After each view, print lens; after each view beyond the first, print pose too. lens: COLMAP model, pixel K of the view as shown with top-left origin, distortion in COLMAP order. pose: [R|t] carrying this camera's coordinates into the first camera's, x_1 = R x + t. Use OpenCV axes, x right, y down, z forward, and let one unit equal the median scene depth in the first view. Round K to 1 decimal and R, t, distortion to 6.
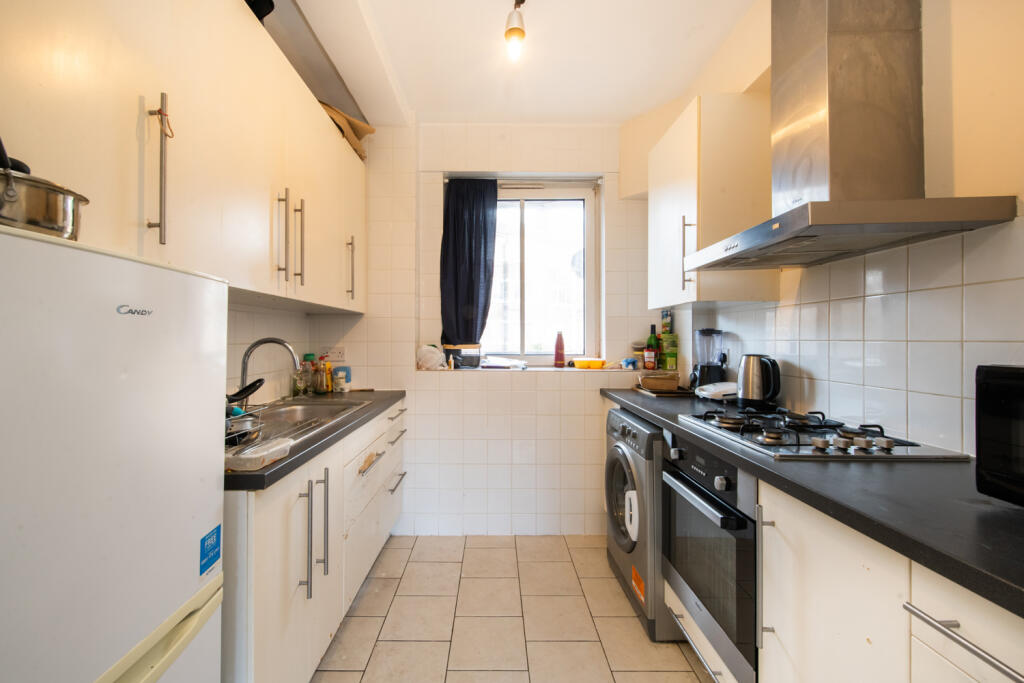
lens RADIAL K [[420.4, 0, 484.7], [0, 420.4, 337.7], [0, 0, 1]] dist [0.000921, -0.000221]
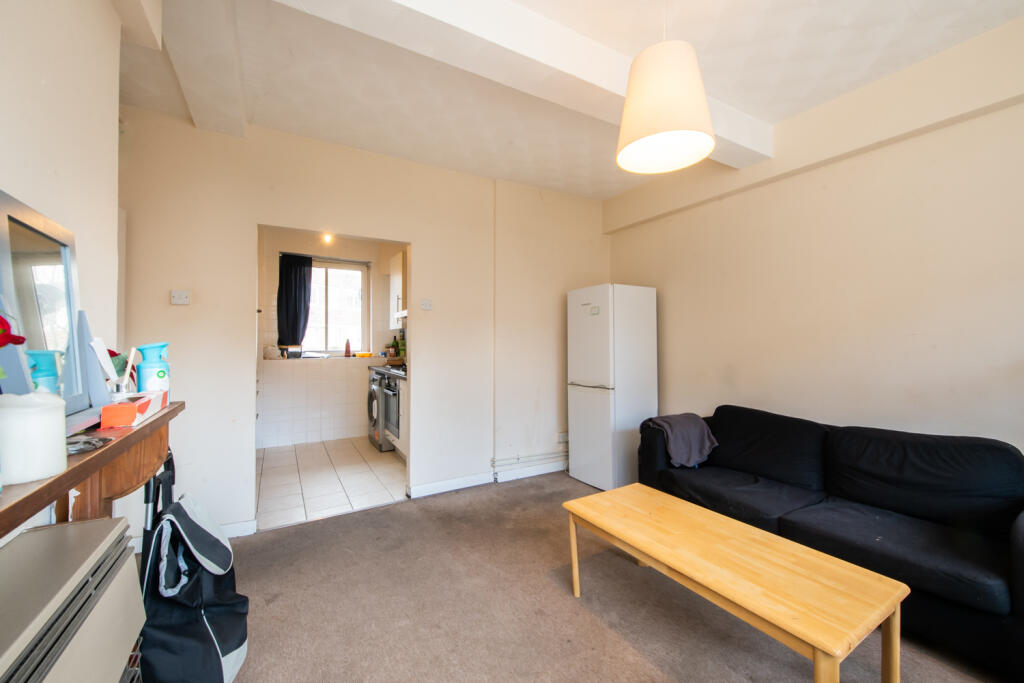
lens RADIAL K [[402.6, 0, 511.4], [0, 402.6, 337.6], [0, 0, 1]] dist [0.002790, -0.000665]
pose [[0.855637, 0.006047, 0.517541, -0.158809], [-0.001023, 0.999950, -0.009993, -0.002155], [-0.517575, 0.008021, 0.855600, -1.132412]]
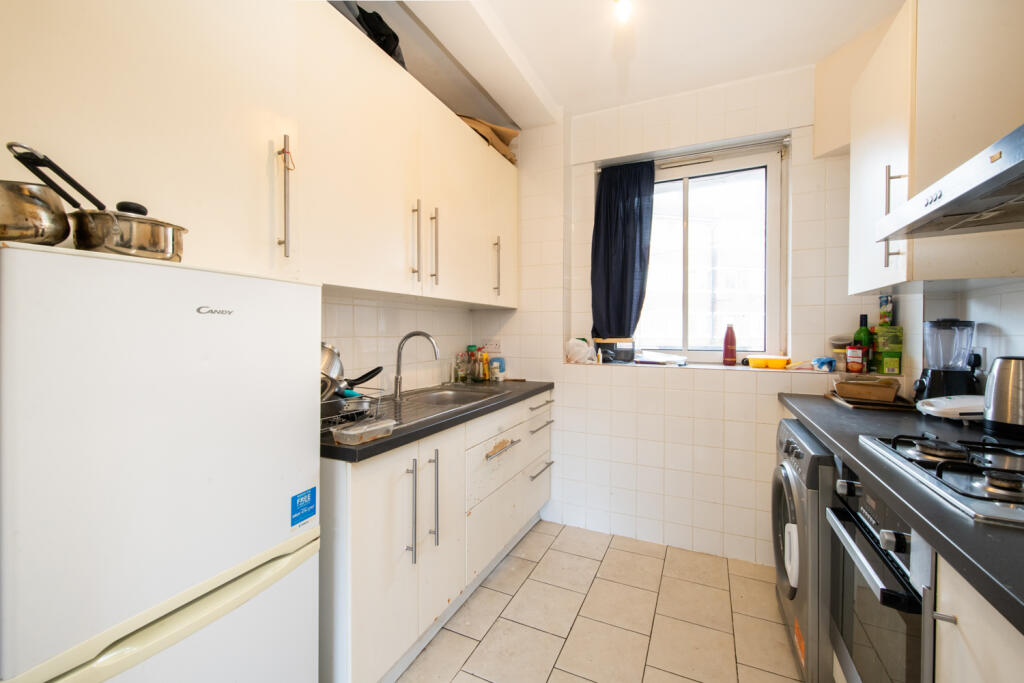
lens RADIAL K [[402.6, 0, 511.4], [0, 402.6, 337.6], [0, 0, 1]] dist [0.002790, -0.000665]
pose [[0.912711, 0.007658, -0.408534, 0.124555], [-0.000506, 0.999845, 0.017613, -0.001475], [0.408606, -0.015869, 0.912573, 0.064213]]
